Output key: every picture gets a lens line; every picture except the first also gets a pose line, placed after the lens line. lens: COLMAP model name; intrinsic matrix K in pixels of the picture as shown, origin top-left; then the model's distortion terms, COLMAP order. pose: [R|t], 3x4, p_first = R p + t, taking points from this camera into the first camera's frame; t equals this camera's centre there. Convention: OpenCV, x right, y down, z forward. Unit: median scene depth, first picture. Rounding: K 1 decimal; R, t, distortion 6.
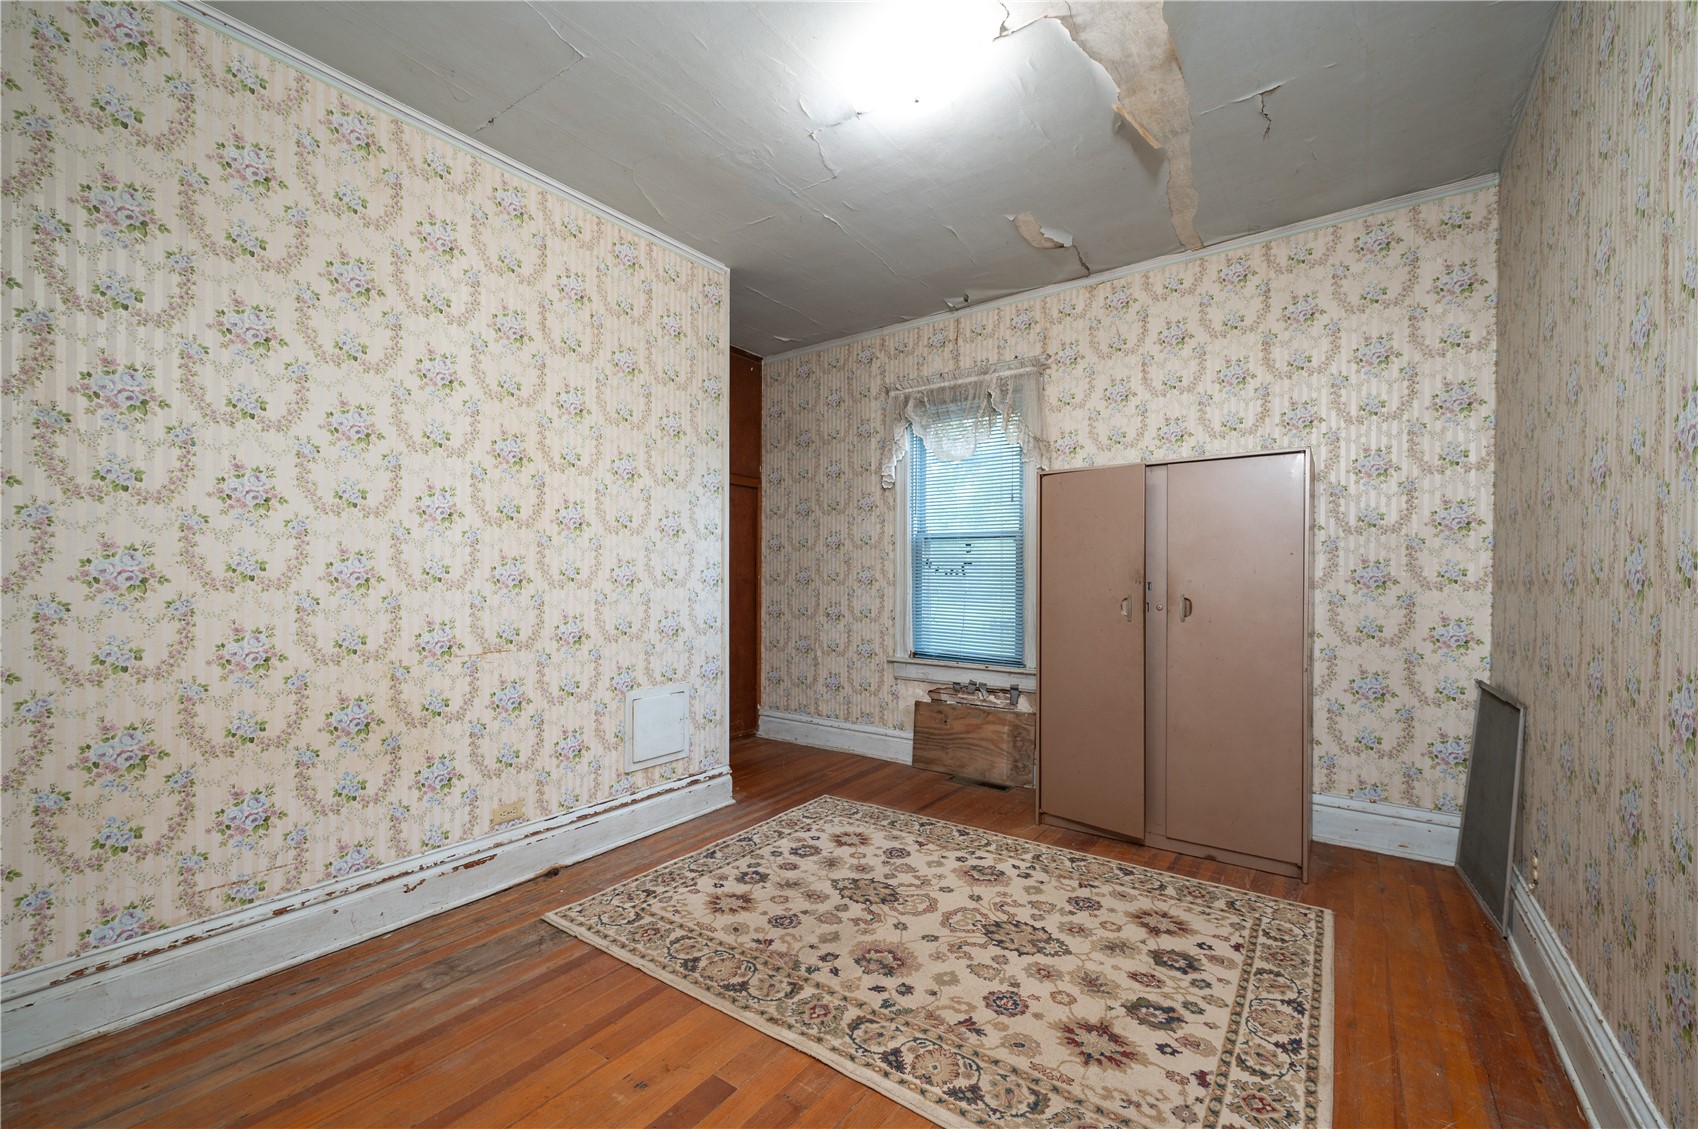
lens RADIAL K [[691.6, 0, 841.1], [0, 691.6, 561.4], [0, 0, 1]] dist [0.001020, -0.001479]
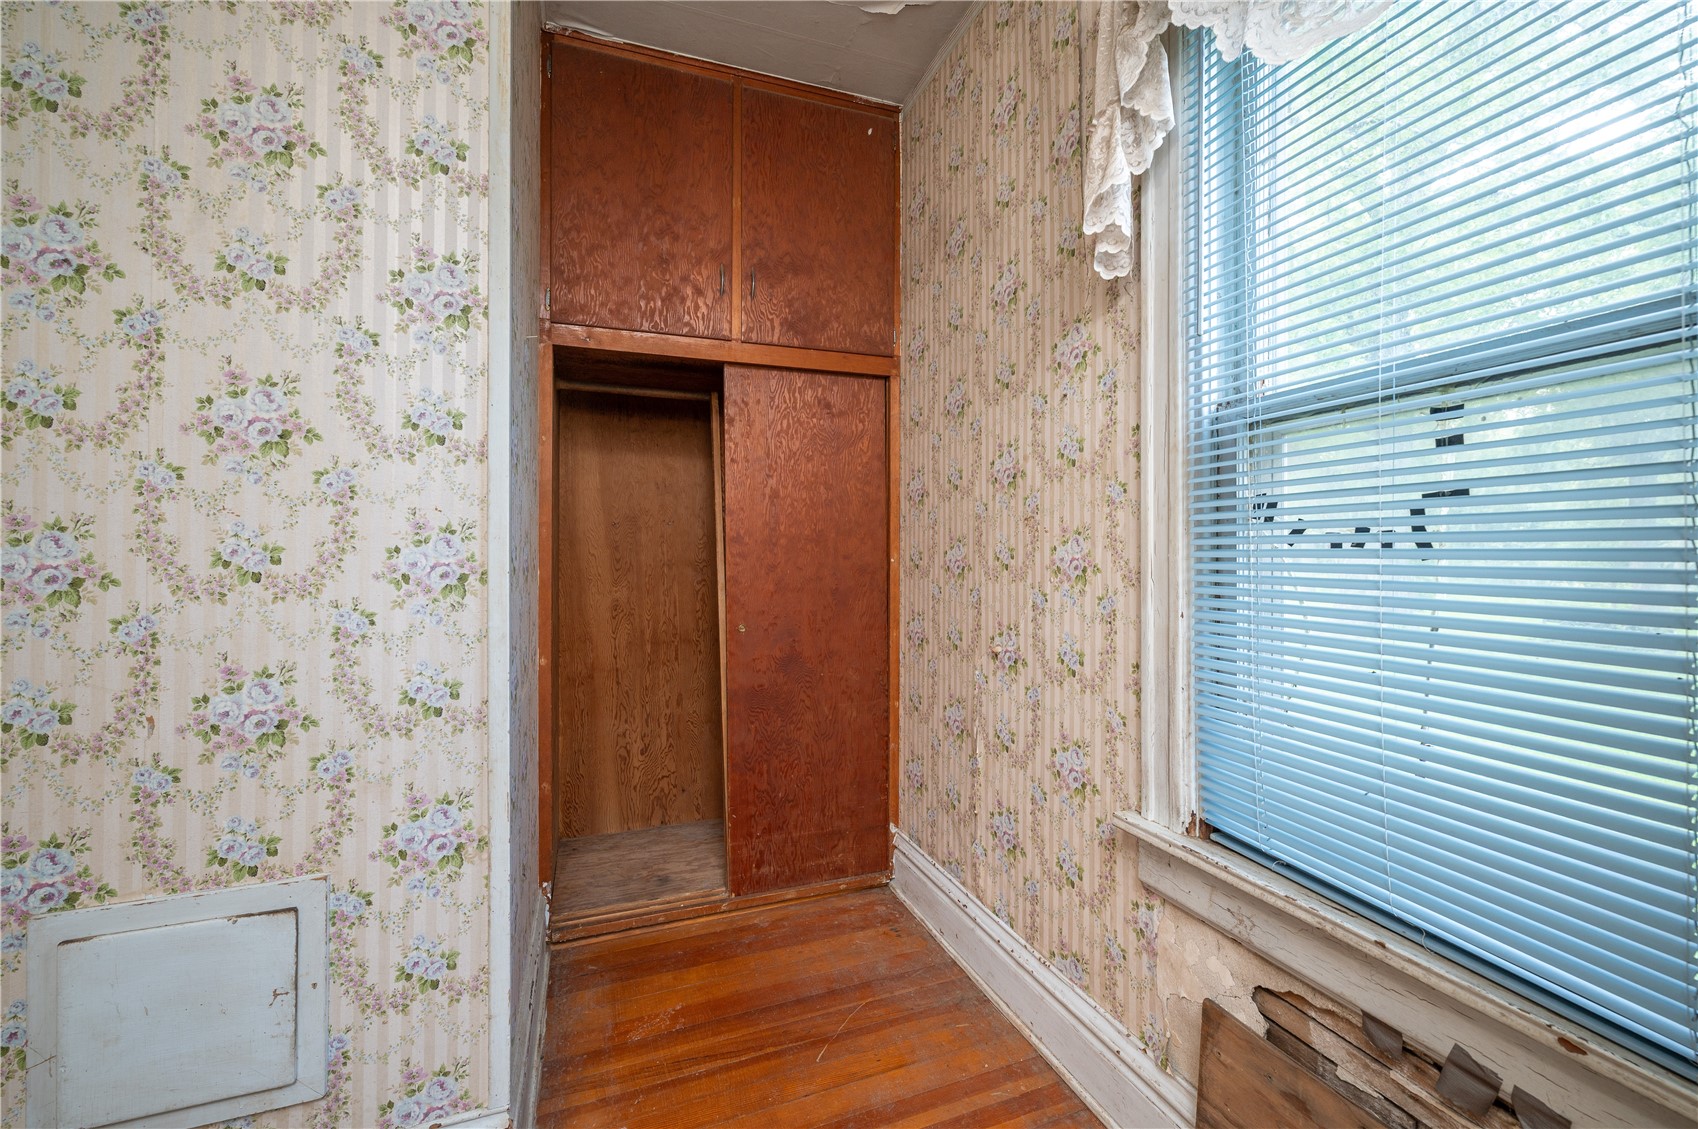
lens RADIAL K [[691.6, 0, 853.8], [0, 691.6, 574.8], [0, 0, 1]] dist [0.001020, -0.001479]
pose [[0.832286, 0.011398, -0.554229, -0.143016], [0.018487, 0.998662, 0.048299, 0.004241], [0.554038, -0.050445, 0.830962, 0.776771]]
